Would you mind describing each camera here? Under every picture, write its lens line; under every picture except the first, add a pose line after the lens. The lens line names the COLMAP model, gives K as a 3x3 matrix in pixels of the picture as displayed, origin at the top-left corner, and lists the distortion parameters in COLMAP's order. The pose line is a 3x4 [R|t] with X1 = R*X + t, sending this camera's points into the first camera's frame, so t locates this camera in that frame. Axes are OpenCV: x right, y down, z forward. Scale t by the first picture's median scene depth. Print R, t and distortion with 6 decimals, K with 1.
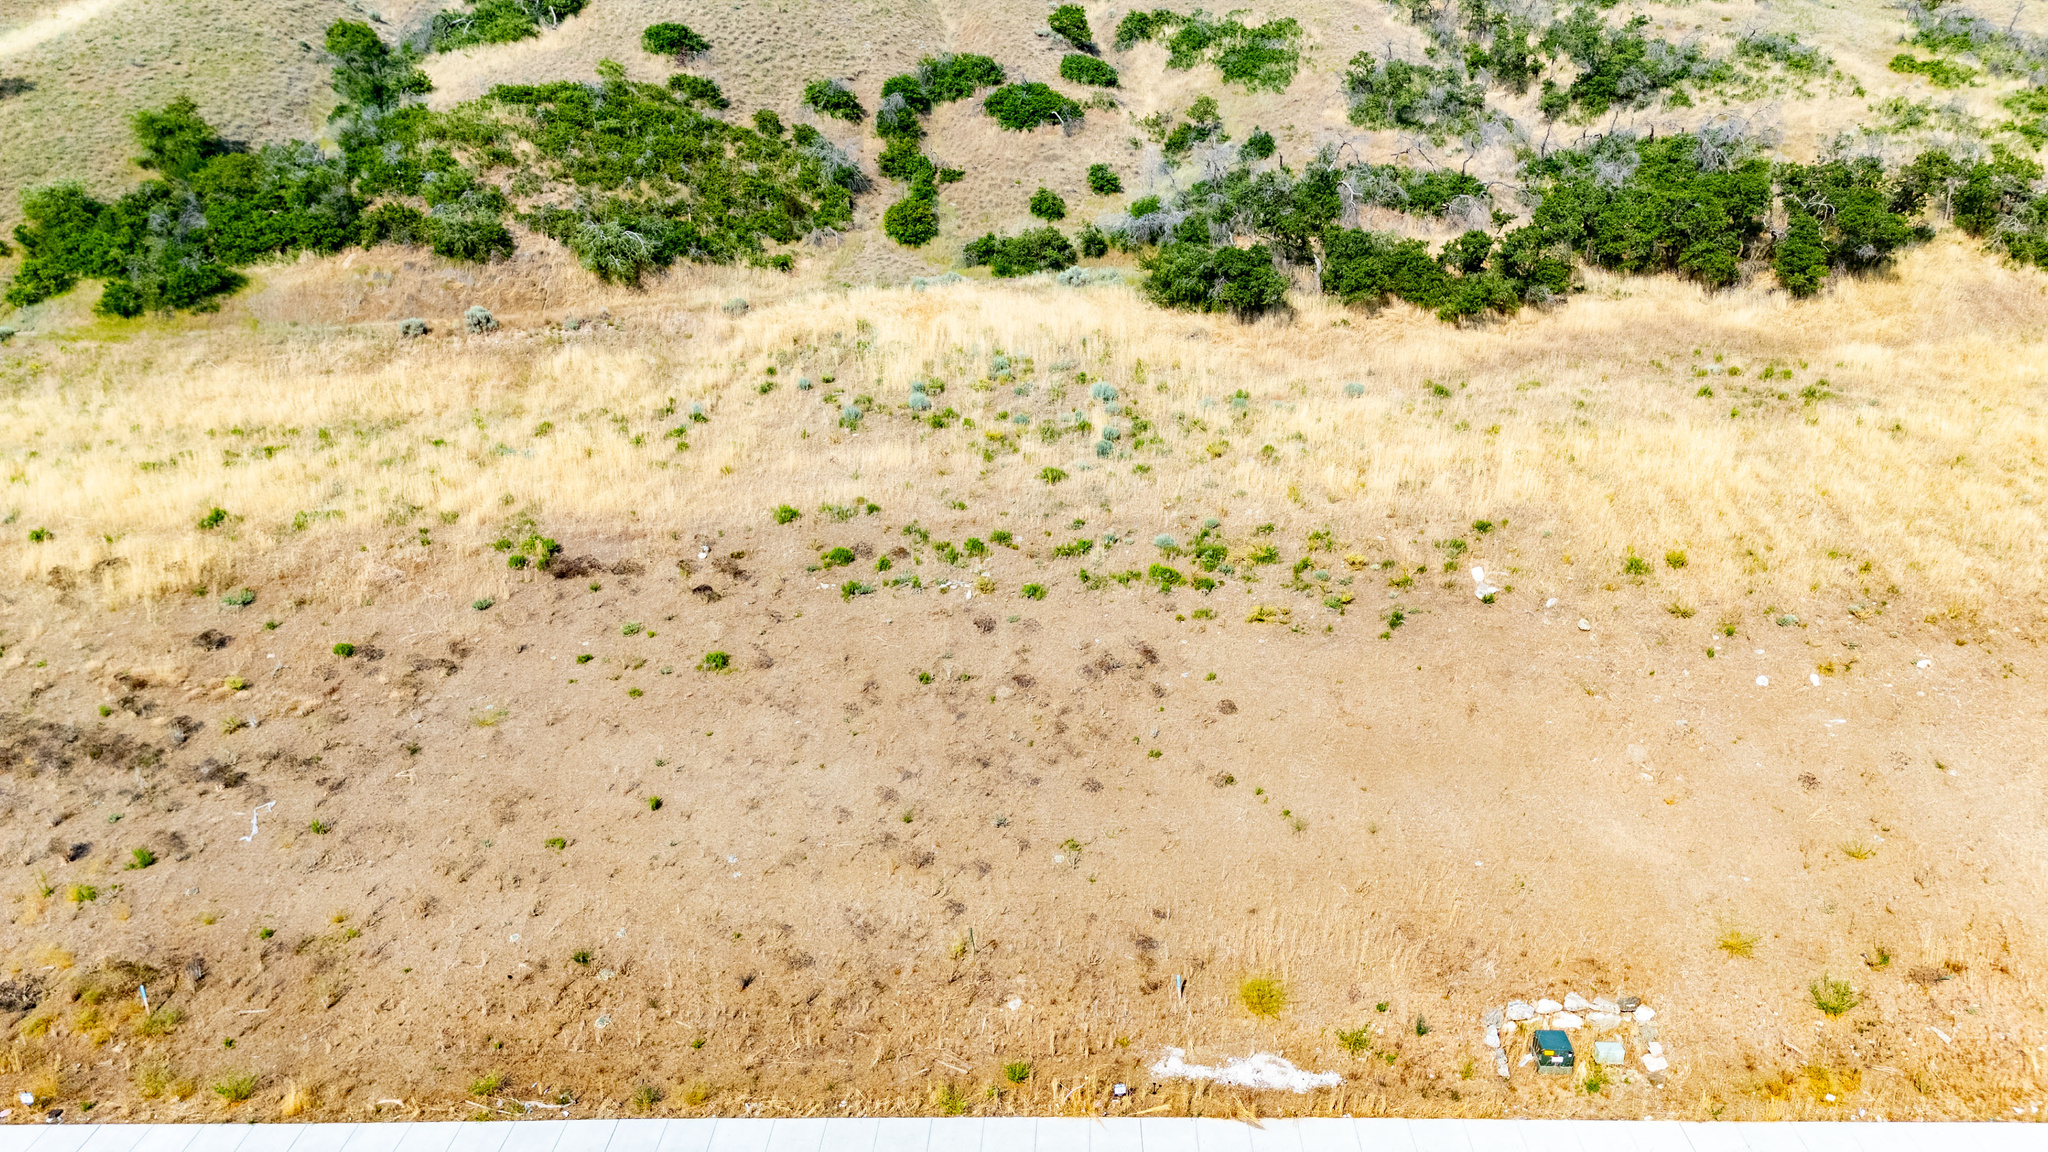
lens RADIAL K [[1507.7, 0, 1032.5], [0, 1507.7, 598.3], [0, 0, 1]] dist [0.091373, -0.089951]
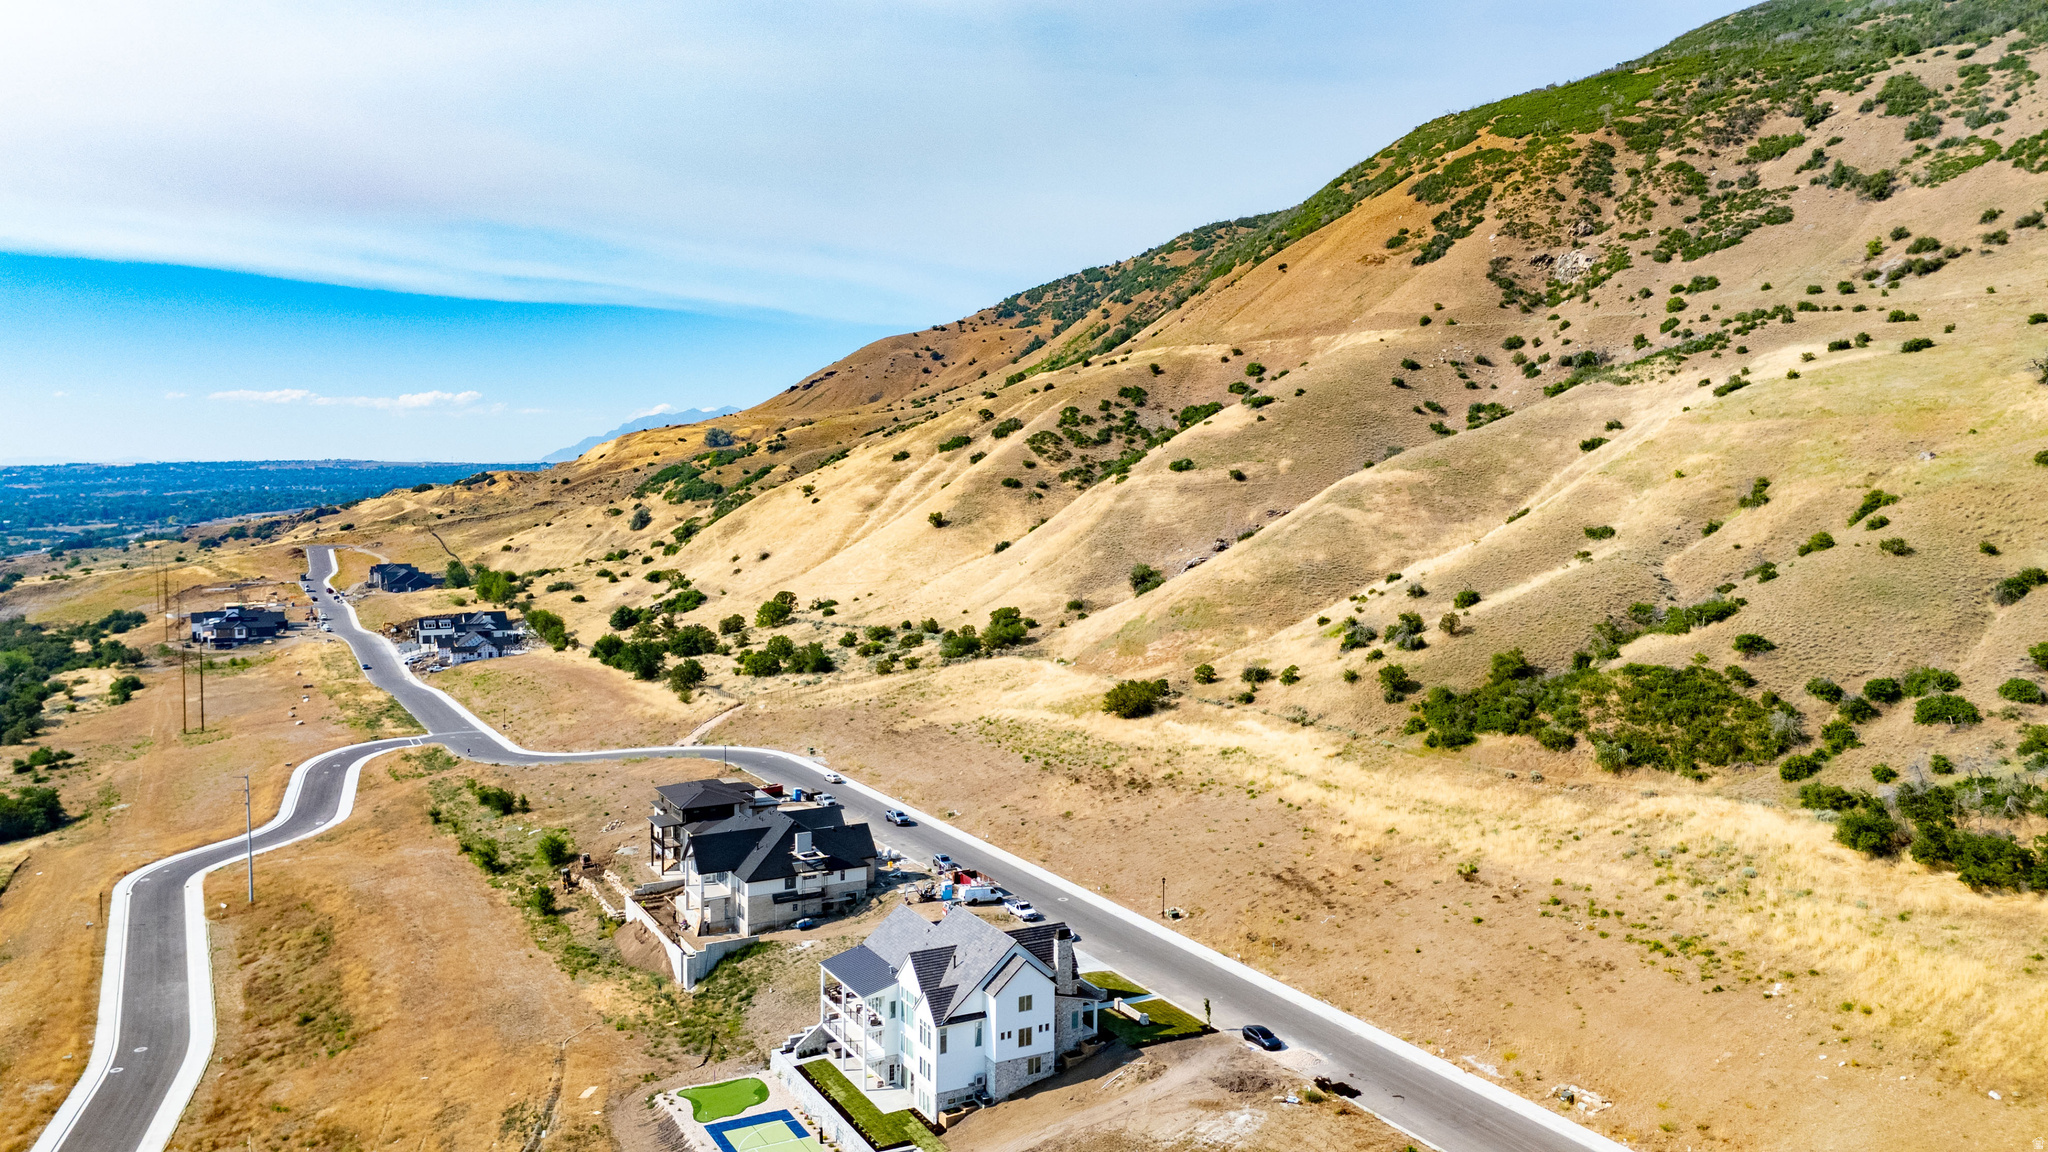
lens RADIAL K [[1507.7, 0, 1038.5], [0, 1507.7, 571.9], [0, 0, 1]] dist [0.091373, -0.089951]
pose [[0.512378, 0.078309, -0.855182, 1.414898], [-0.291878, 0.952430, -0.087663, -0.070881], [0.807636, 0.294525, 0.510860, -1.014361]]
